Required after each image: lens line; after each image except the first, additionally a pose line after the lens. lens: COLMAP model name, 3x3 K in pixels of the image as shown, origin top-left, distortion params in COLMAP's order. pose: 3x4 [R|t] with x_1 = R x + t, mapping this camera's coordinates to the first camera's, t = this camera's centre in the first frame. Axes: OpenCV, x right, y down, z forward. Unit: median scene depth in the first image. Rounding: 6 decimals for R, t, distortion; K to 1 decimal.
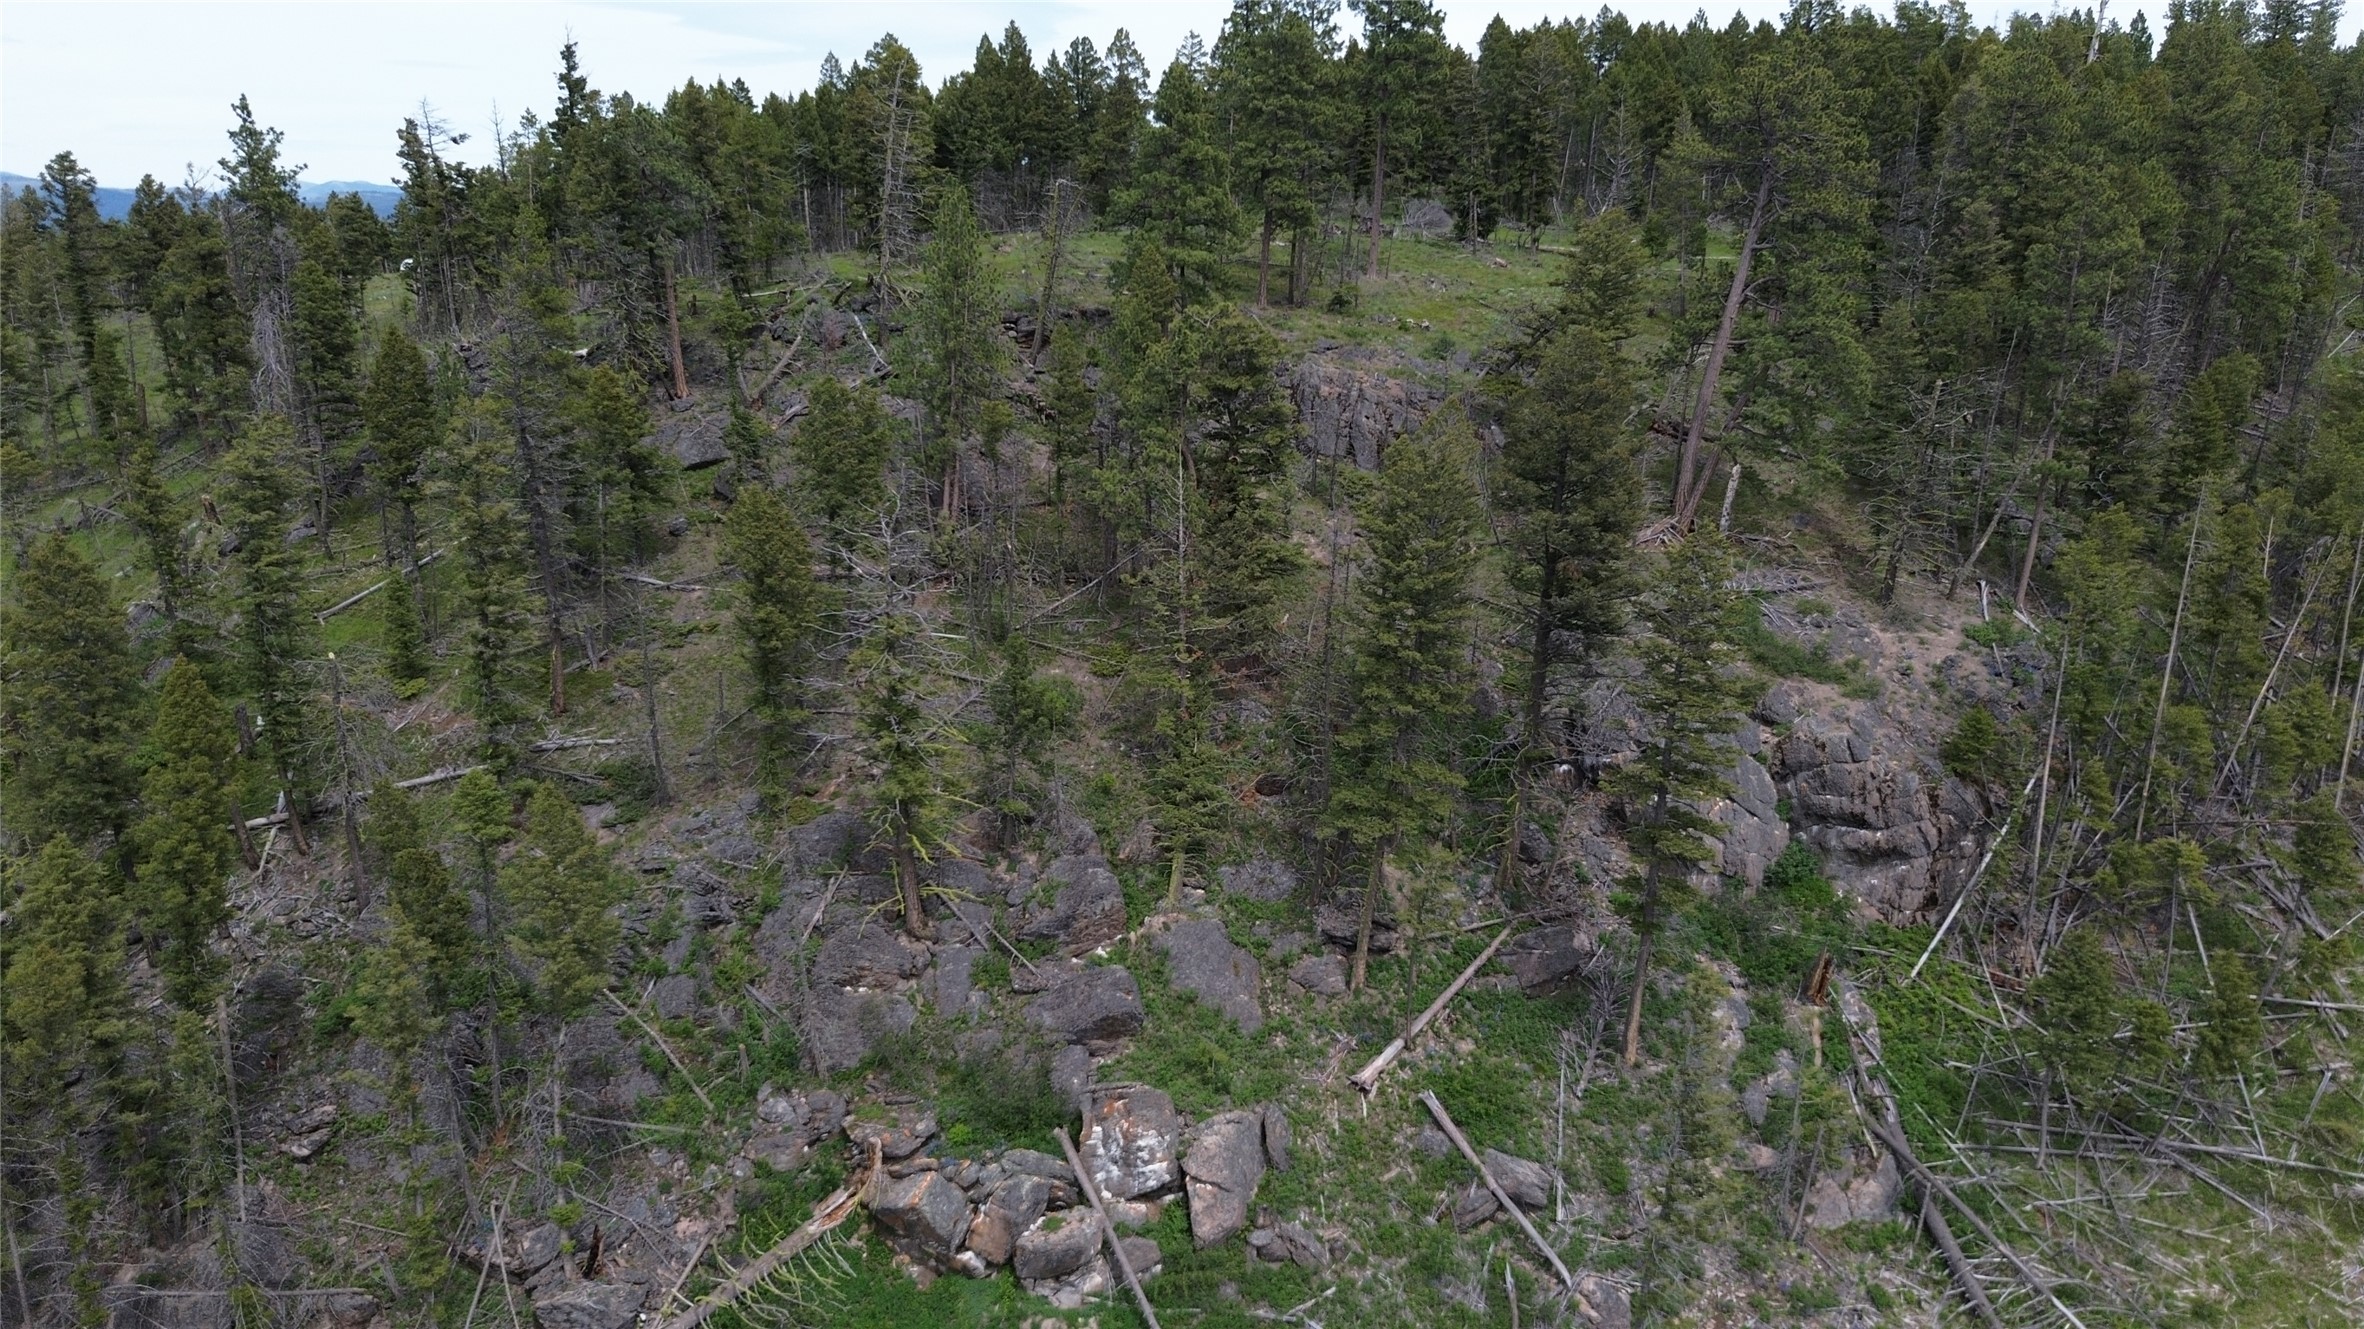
lens RADIAL K [[1683.0, 0, 1187.5], [0, 1683.0, 660.2], [0, 0, 1]] dist [0.068372, -0.066088]
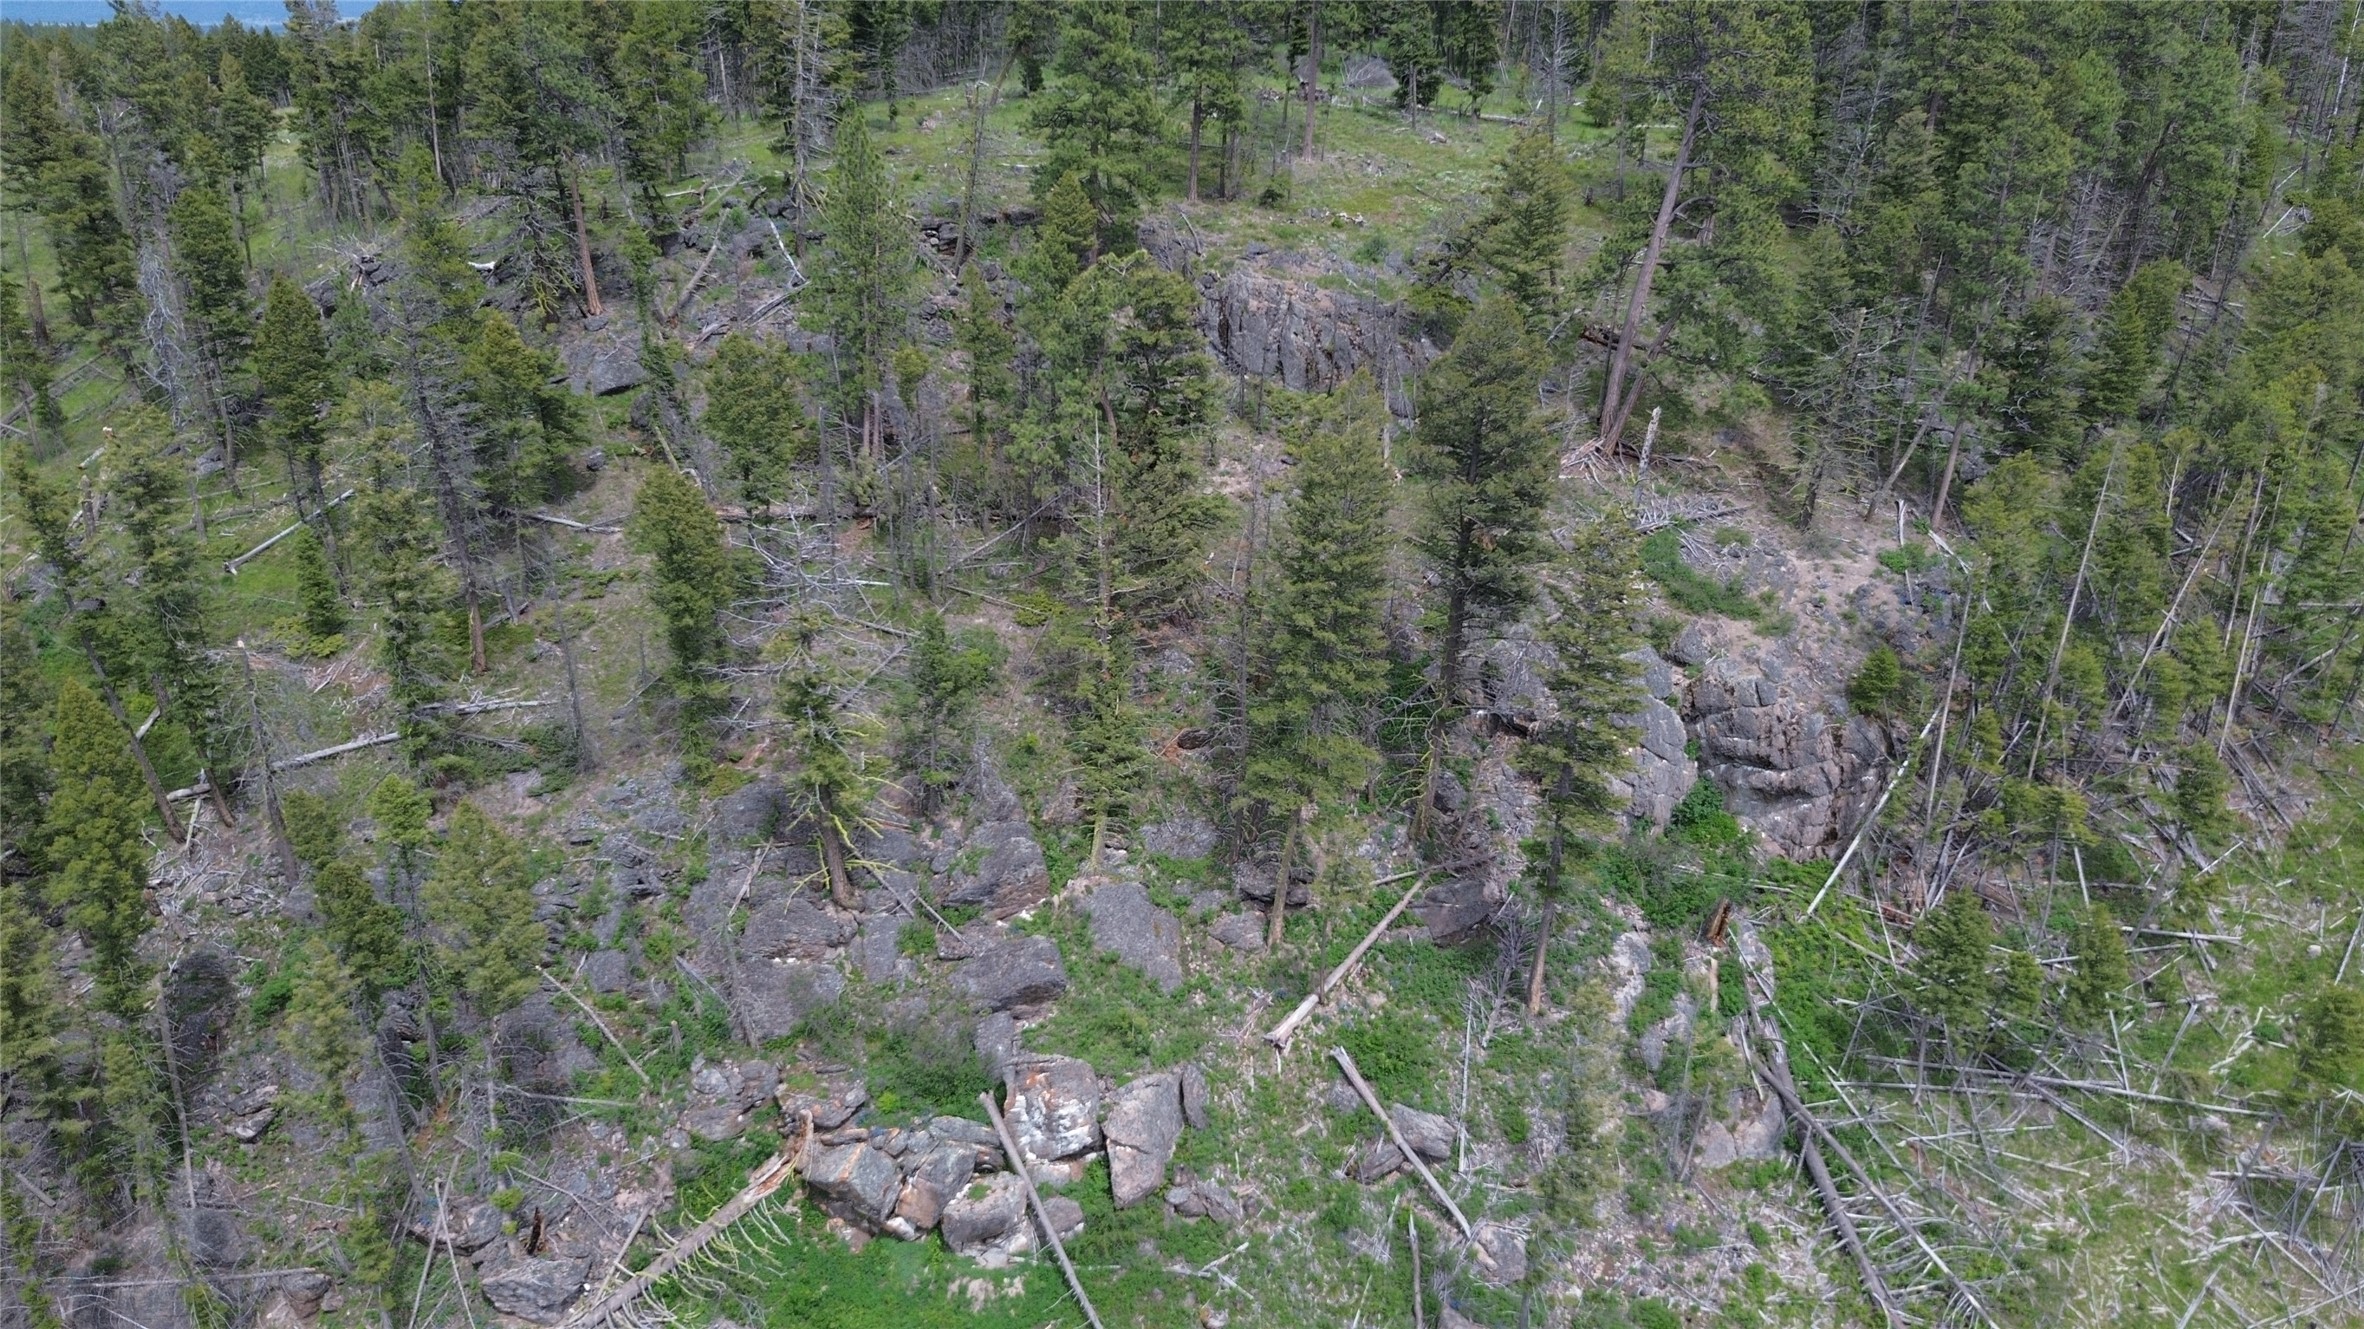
lens RADIAL K [[1683.0, 0, 1187.5], [0, 1683.0, 660.2], [0, 0, 1]] dist [0.068372, -0.066088]
pose [[0.999649, -0.011127, 0.024058, 0.025097], [0.008214, 0.992984, 0.117963, -0.103417], [-0.025201, -0.117724, 0.992727, -0.004110]]
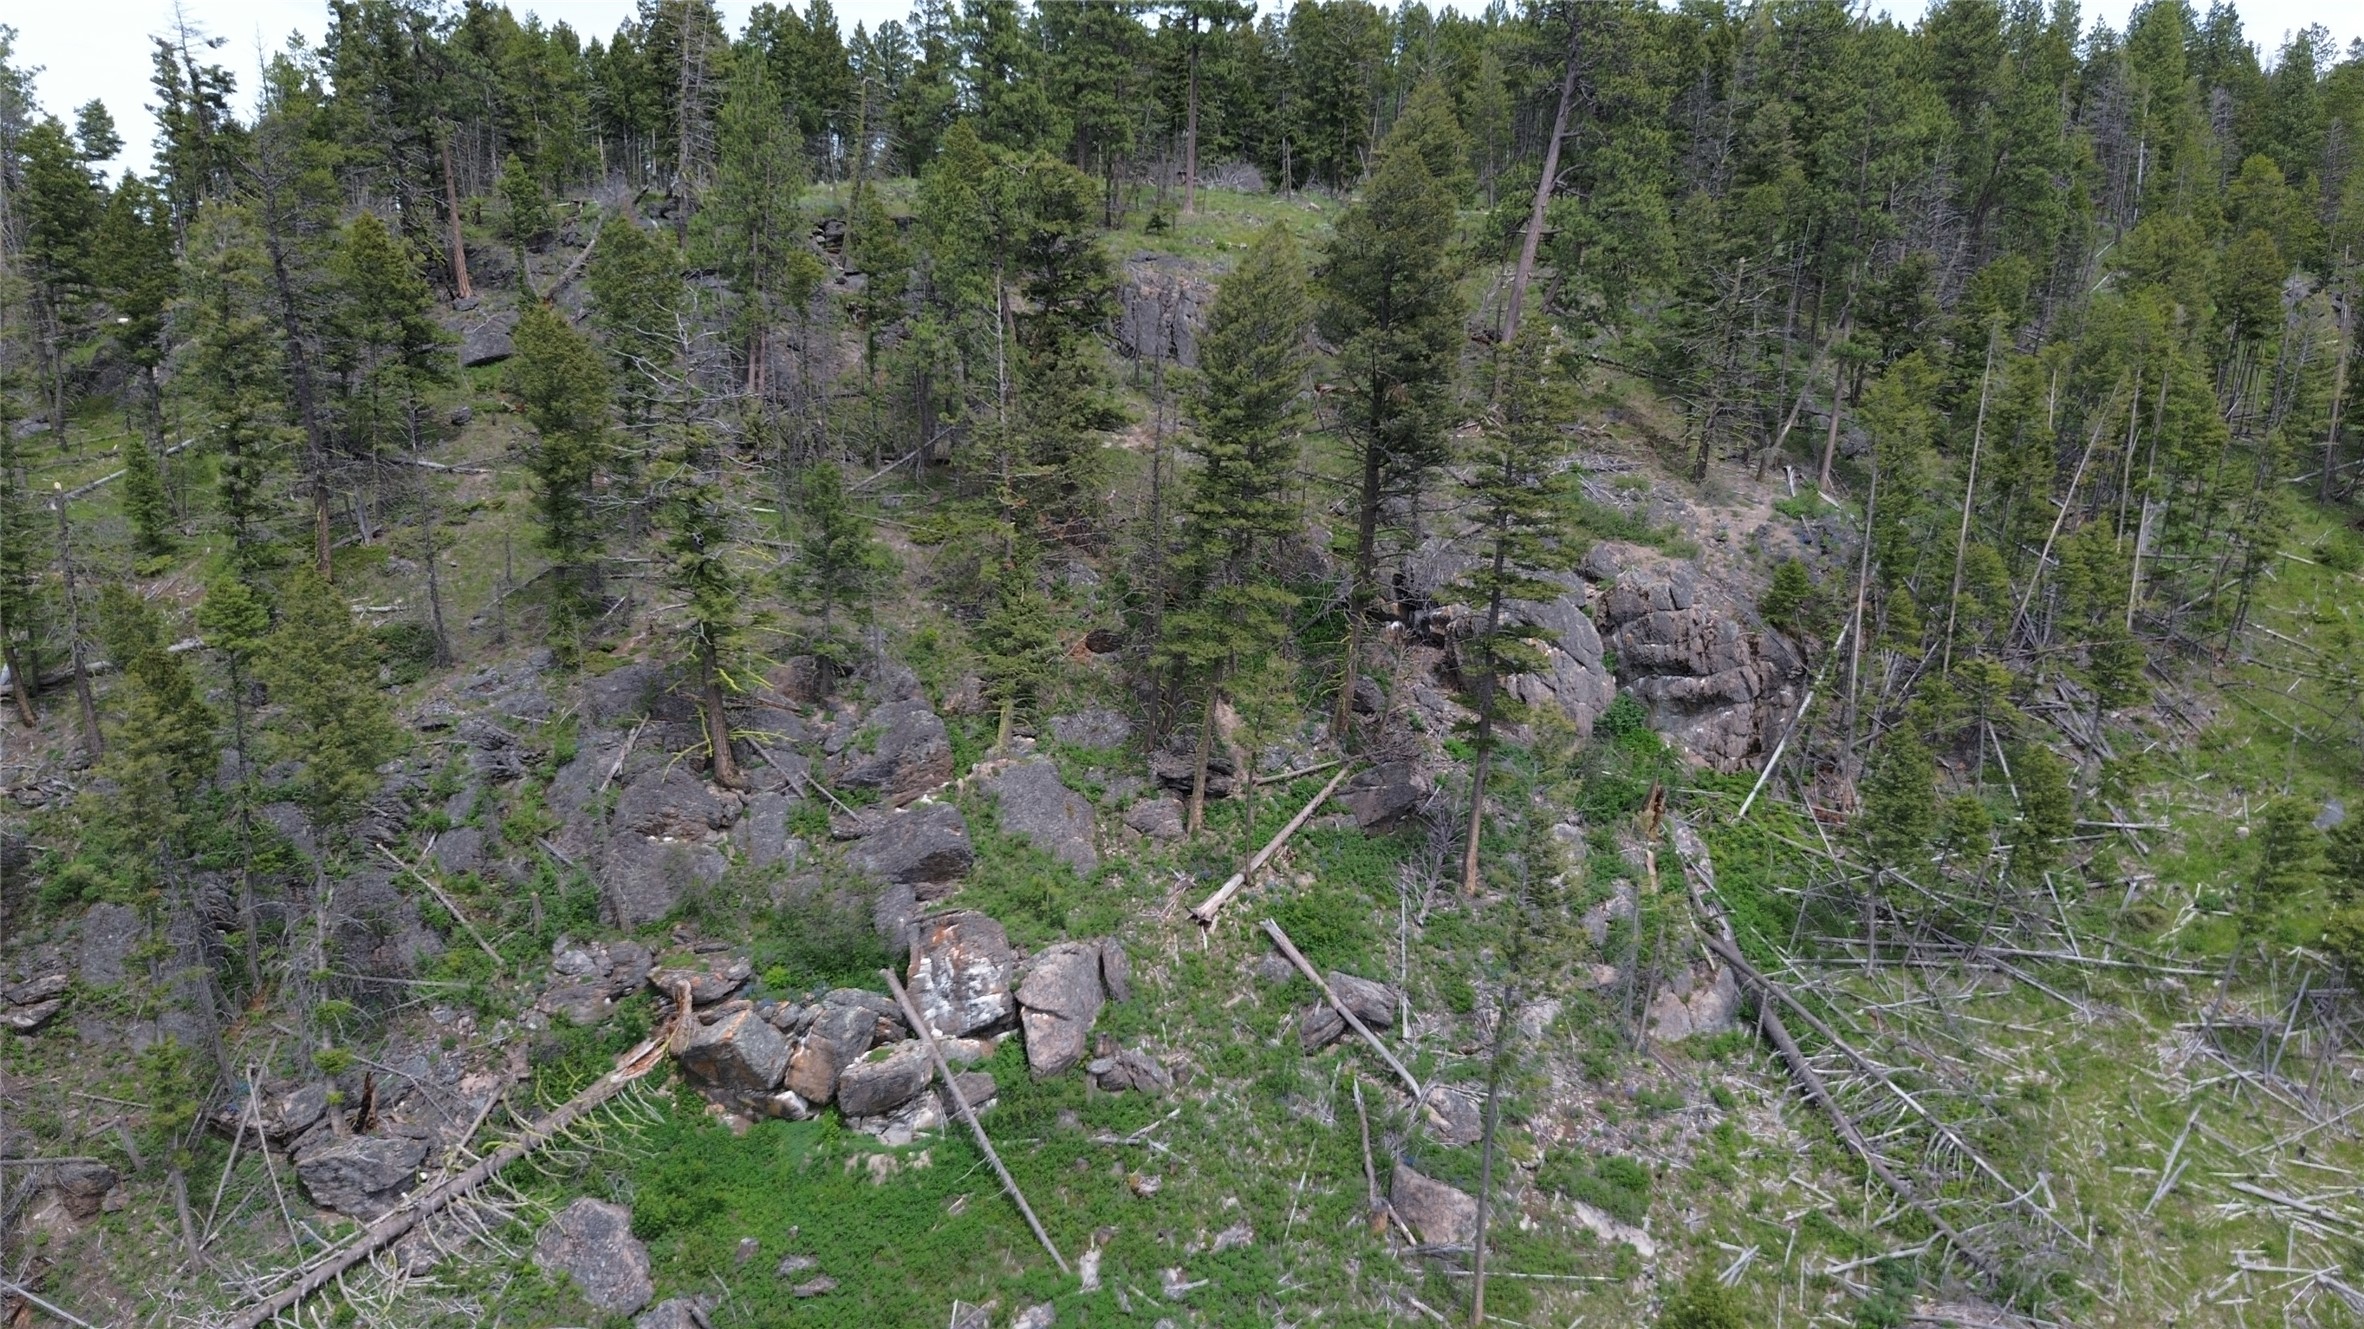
lens RADIAL K [[1683.0, 0, 1187.5], [0, 1683.0, 660.2], [0, 0, 1]] dist [0.068372, -0.066088]
pose [[0.994358, -0.022402, 0.103682, -0.001732], [0.026191, 0.999033, -0.035324, 0.134241], [-0.102790, 0.037840, 0.993983, 0.035874]]
